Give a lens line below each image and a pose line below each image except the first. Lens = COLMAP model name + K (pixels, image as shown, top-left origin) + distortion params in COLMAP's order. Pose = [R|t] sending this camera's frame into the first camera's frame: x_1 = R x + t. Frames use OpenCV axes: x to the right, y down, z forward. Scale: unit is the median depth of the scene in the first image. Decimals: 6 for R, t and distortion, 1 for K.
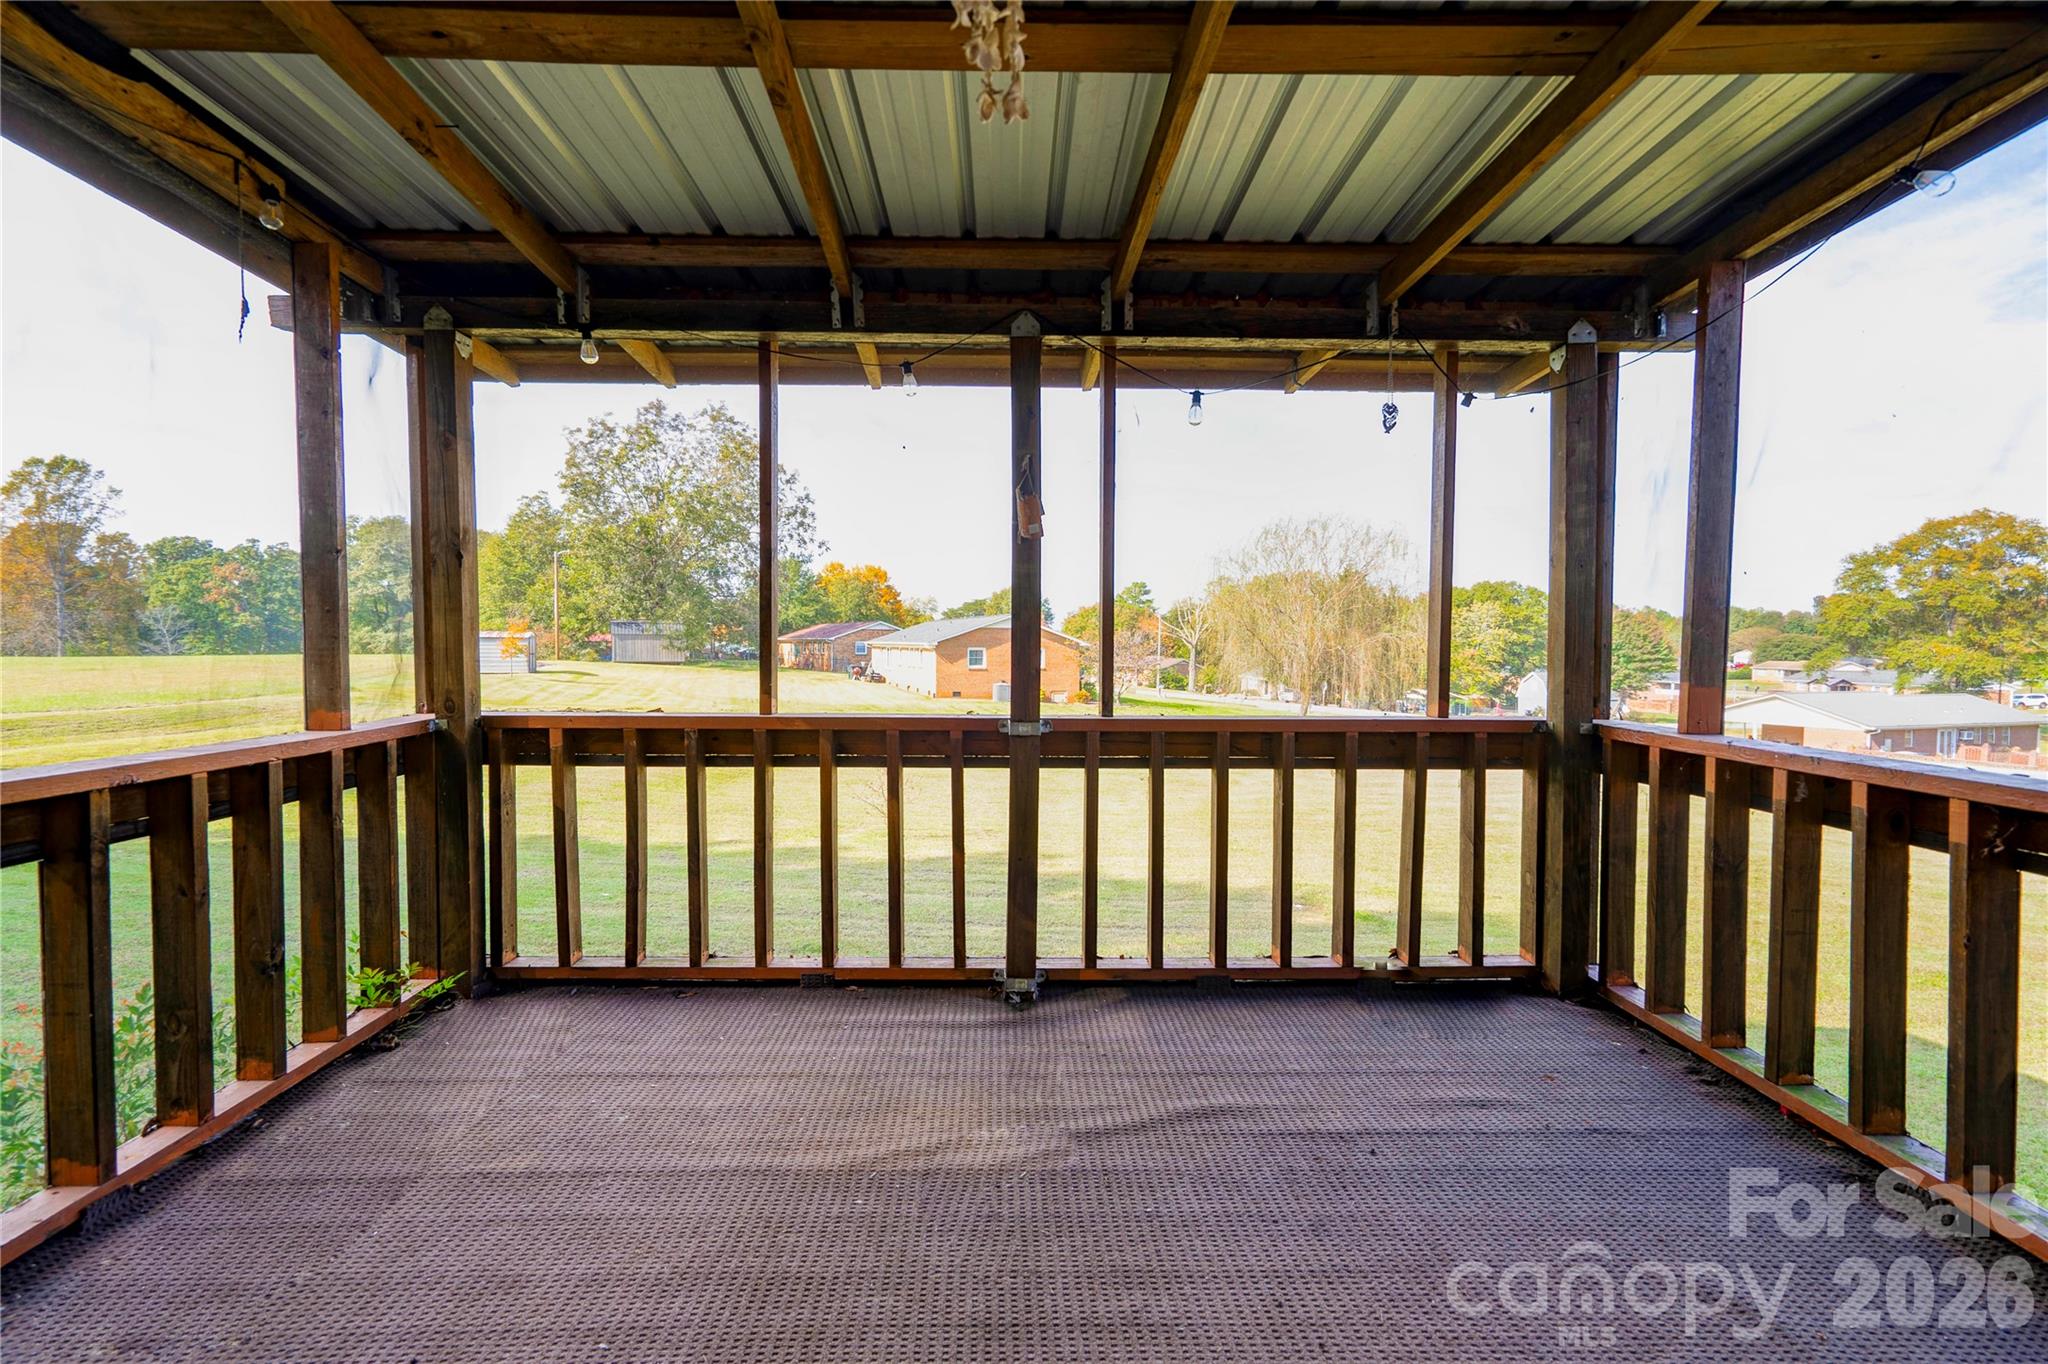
lens RADIAL K [[943.5, 0, 1010.7], [0, 943.5, 674.8], [0, 0, 1]] dist [-0.012940, 0.016008]
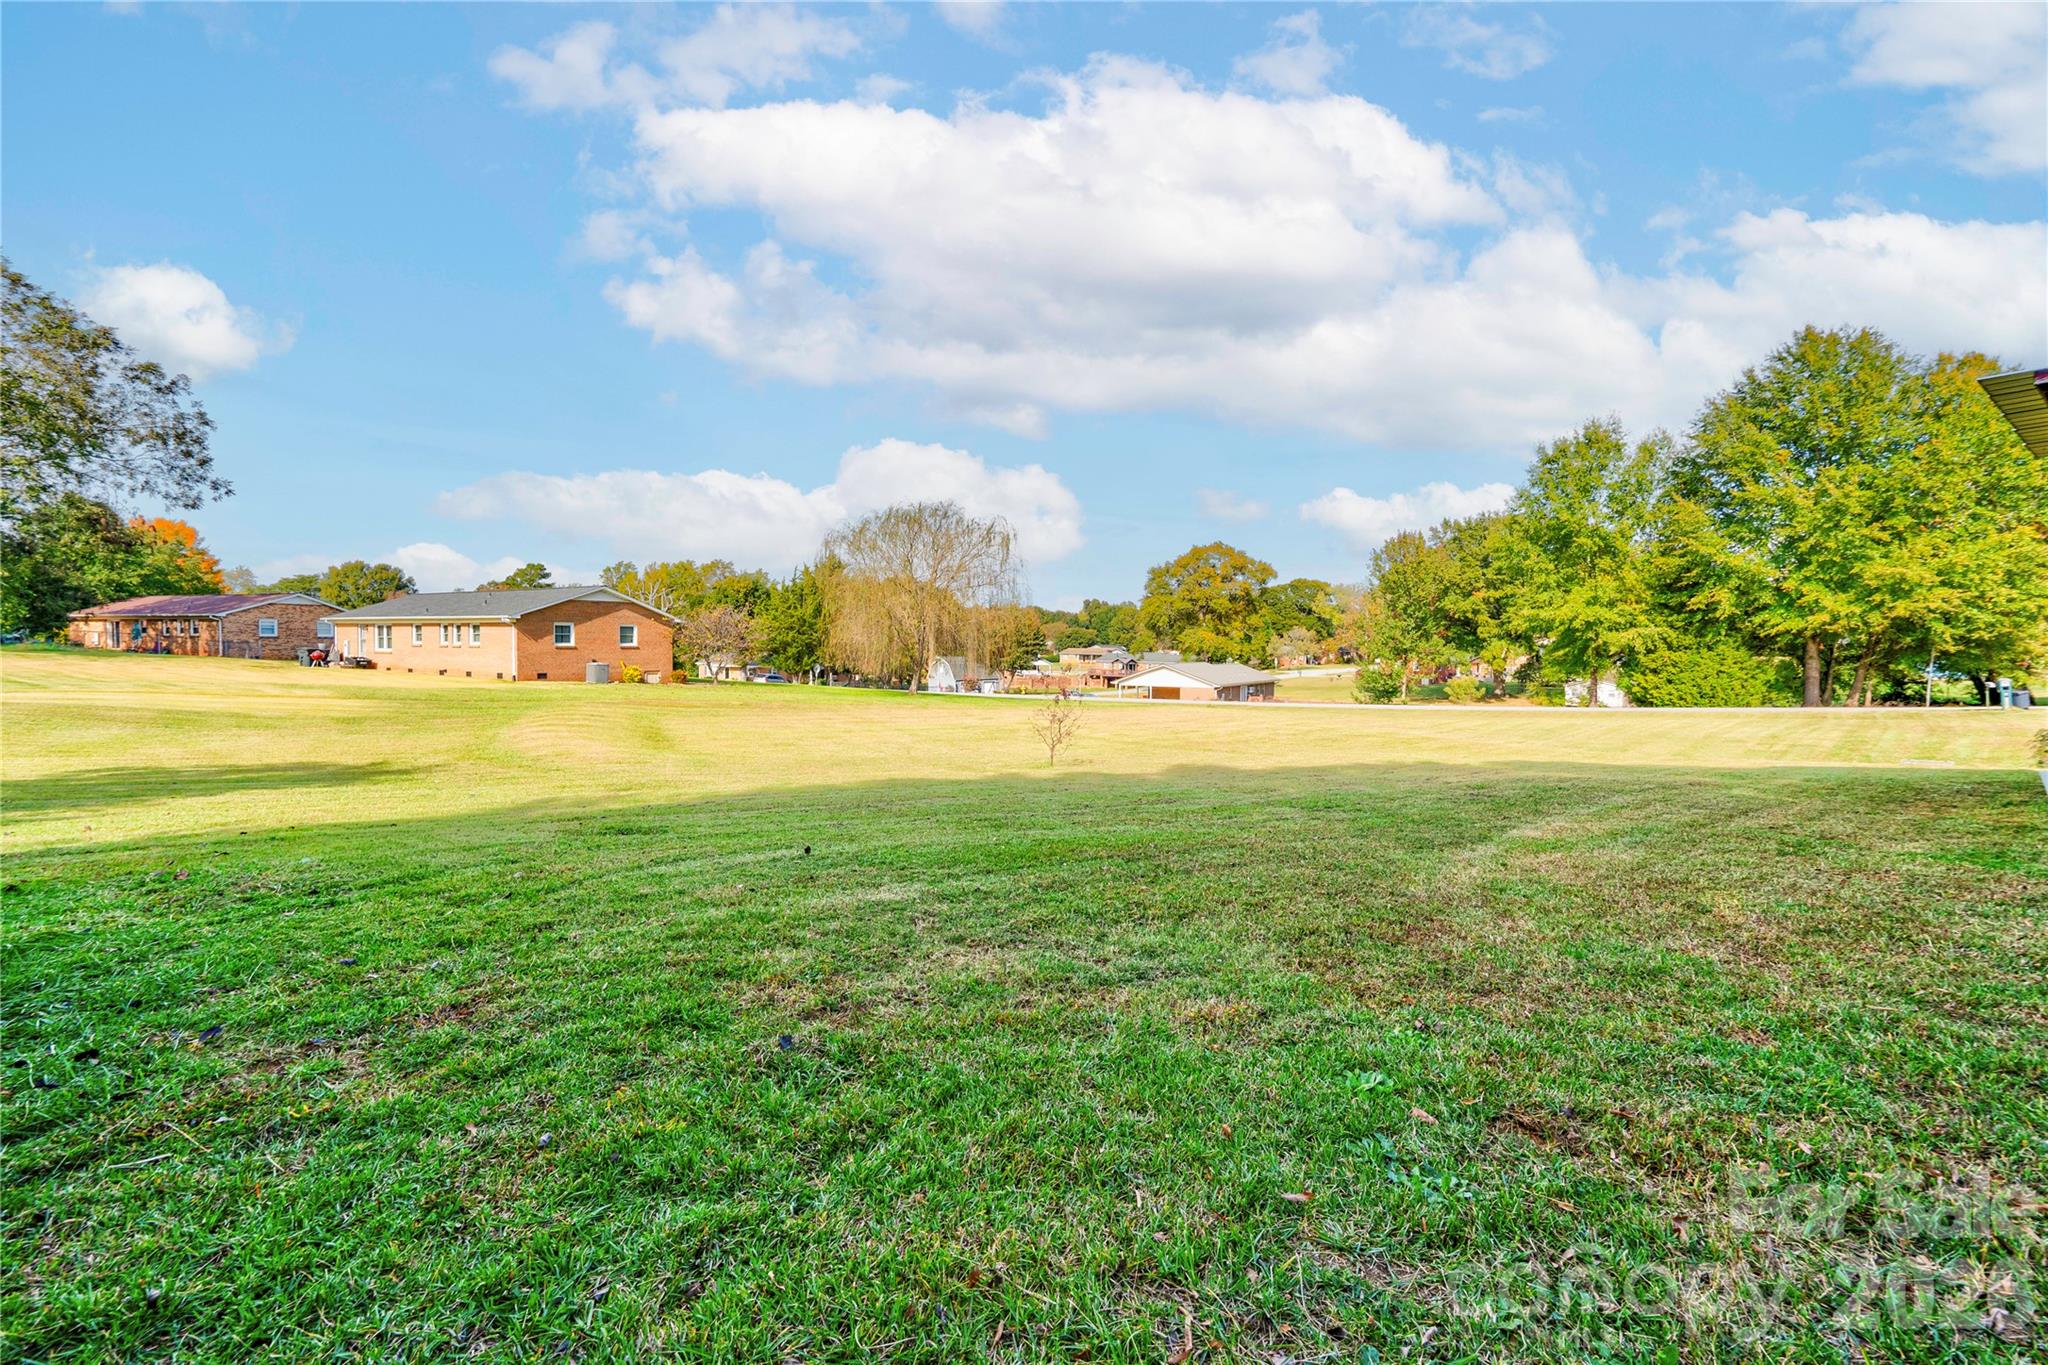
lens RADIAL K [[943.5, 0, 1010.7], [0, 943.5, 675.3], [0, 0, 1]] dist [-0.012940, 0.016008]
pose [[0.784470, -0.021813, 0.619783, -0.153191], [0.017696, 0.999762, 0.012788, 0.009852], [-0.619914, 0.000936, 0.784669, 0.040094]]
